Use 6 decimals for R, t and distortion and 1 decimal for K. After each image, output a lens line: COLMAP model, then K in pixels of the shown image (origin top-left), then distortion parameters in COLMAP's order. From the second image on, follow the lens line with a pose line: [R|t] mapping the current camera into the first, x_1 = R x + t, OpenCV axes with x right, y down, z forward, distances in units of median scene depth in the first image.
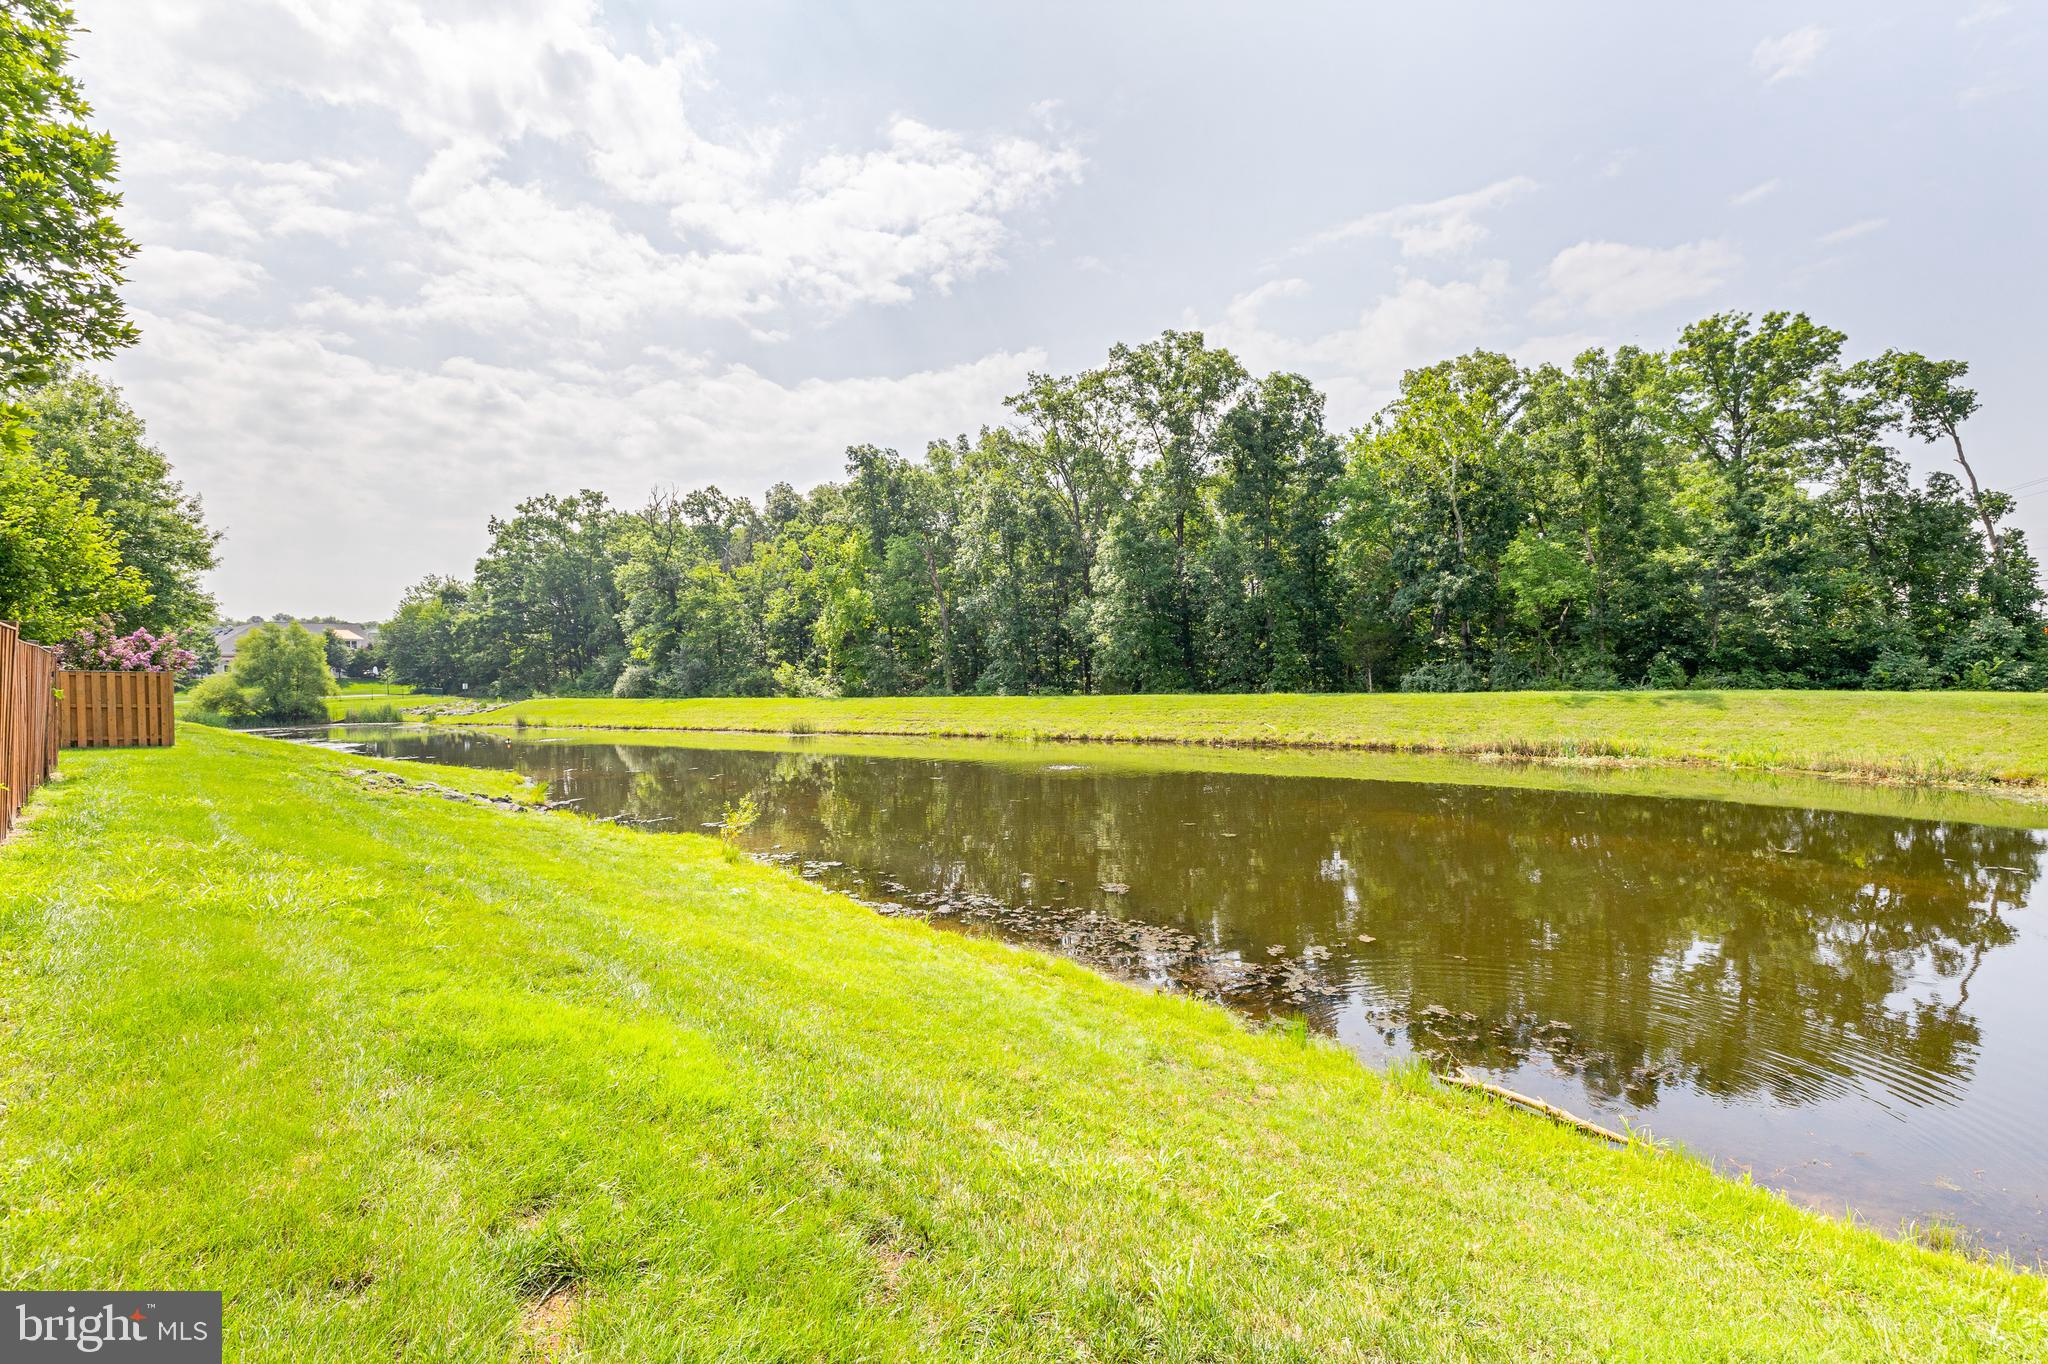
lens RADIAL K [[860.8, 0, 1027.9], [0, 860.8, 692.3], [0, 0, 1]] dist [-0.000424, 0.000541]
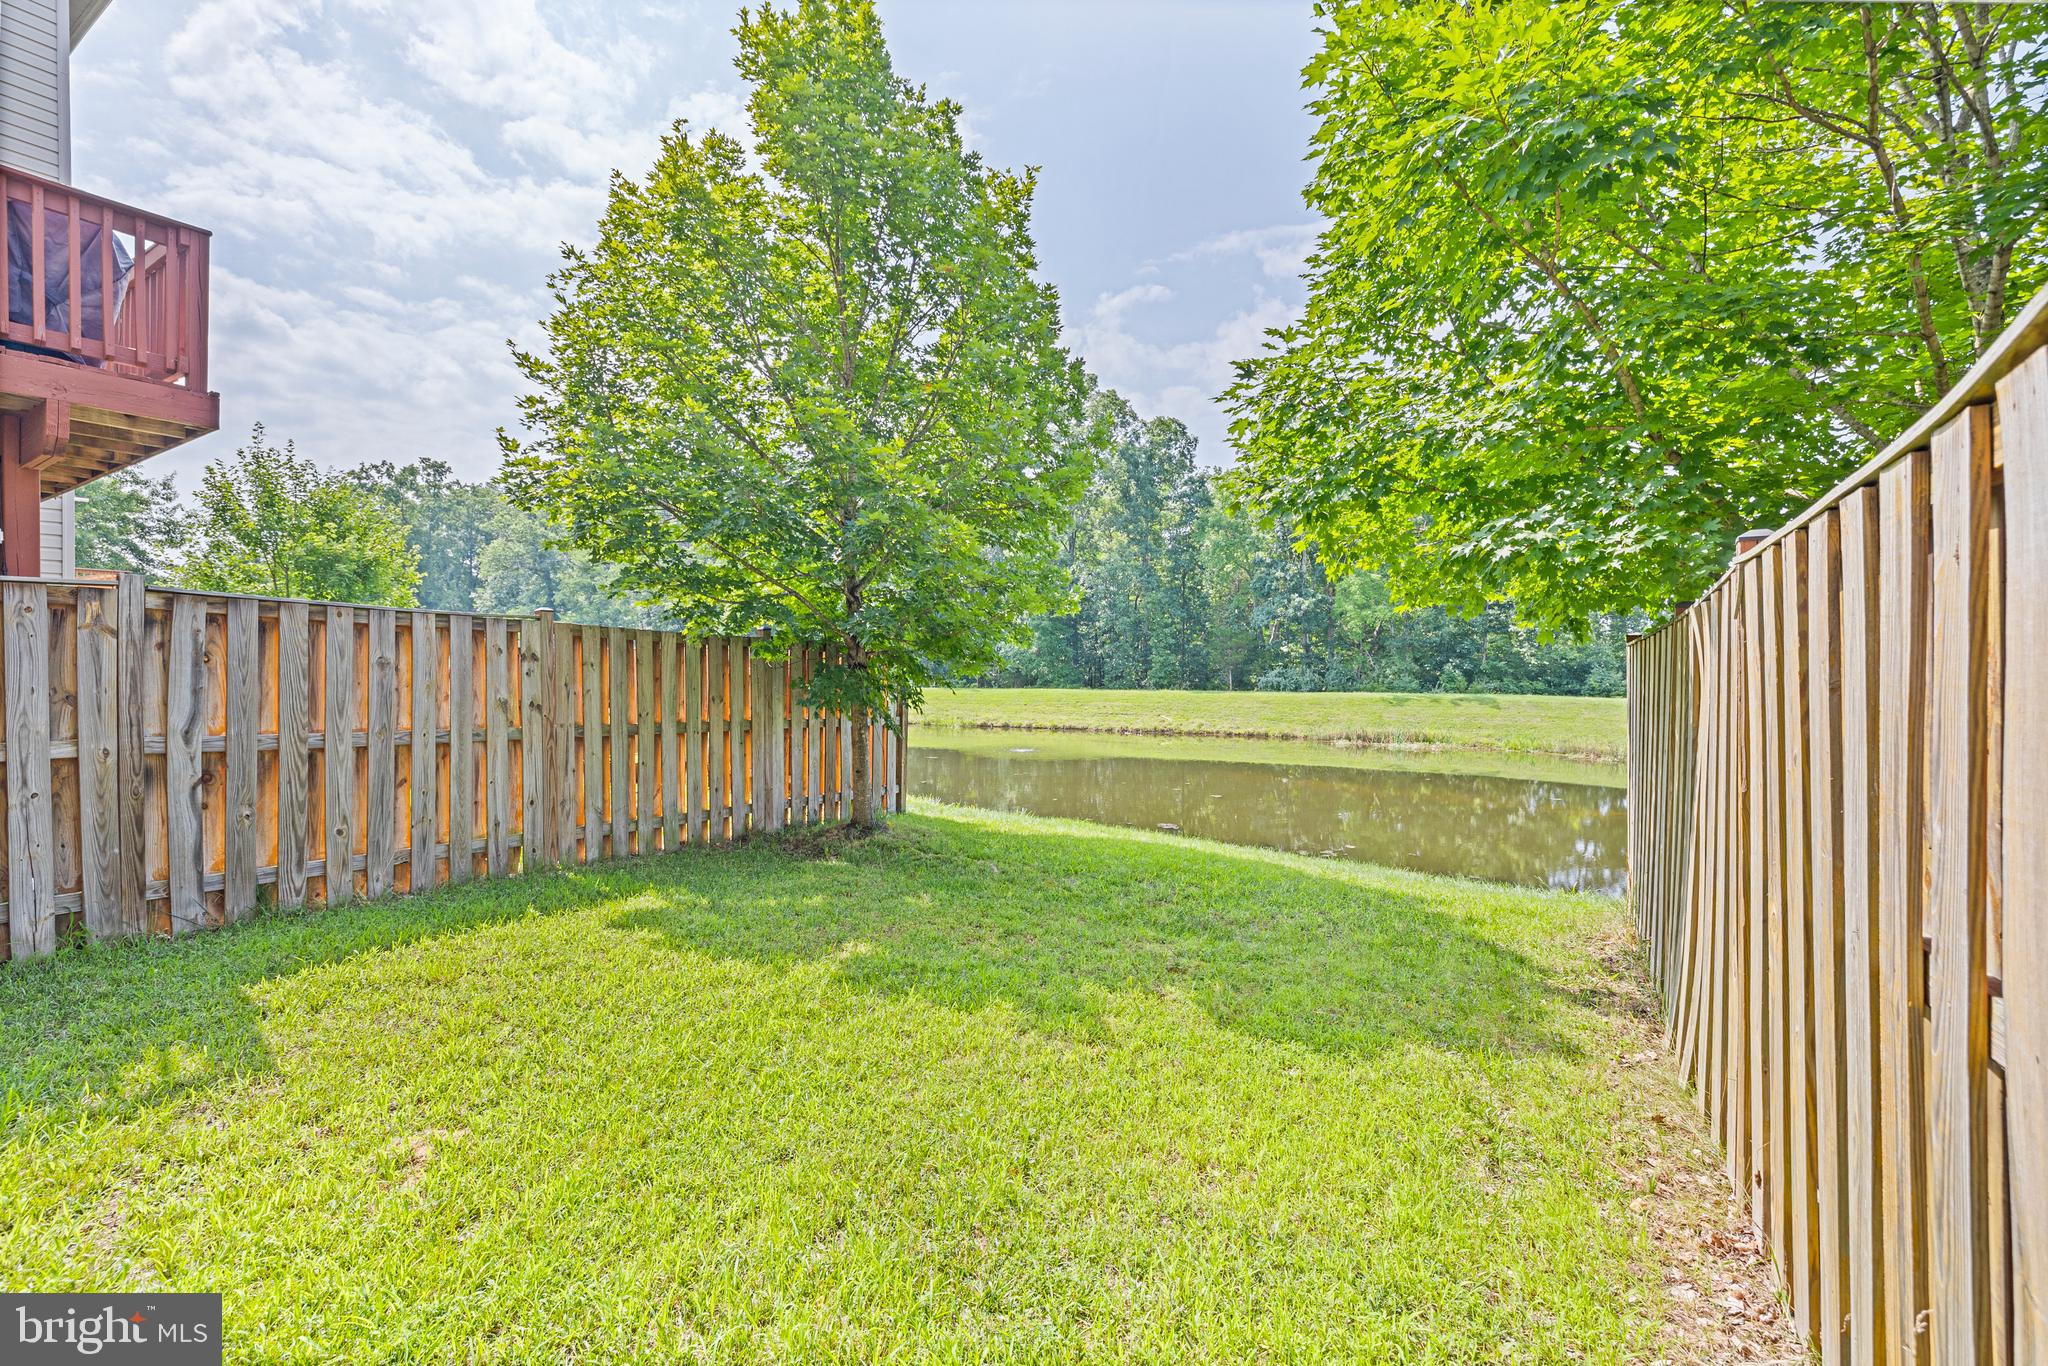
lens RADIAL K [[860.8, 0, 1020.2], [0, 860.8, 681.9], [0, 0, 1]] dist [-0.000424, 0.000541]
pose [[0.979372, 0.019853, 0.201088, -0.149742], [-0.019864, 0.999801, -0.001964, -0.003982], [-0.201087, -0.002071, 0.979571, -0.132806]]
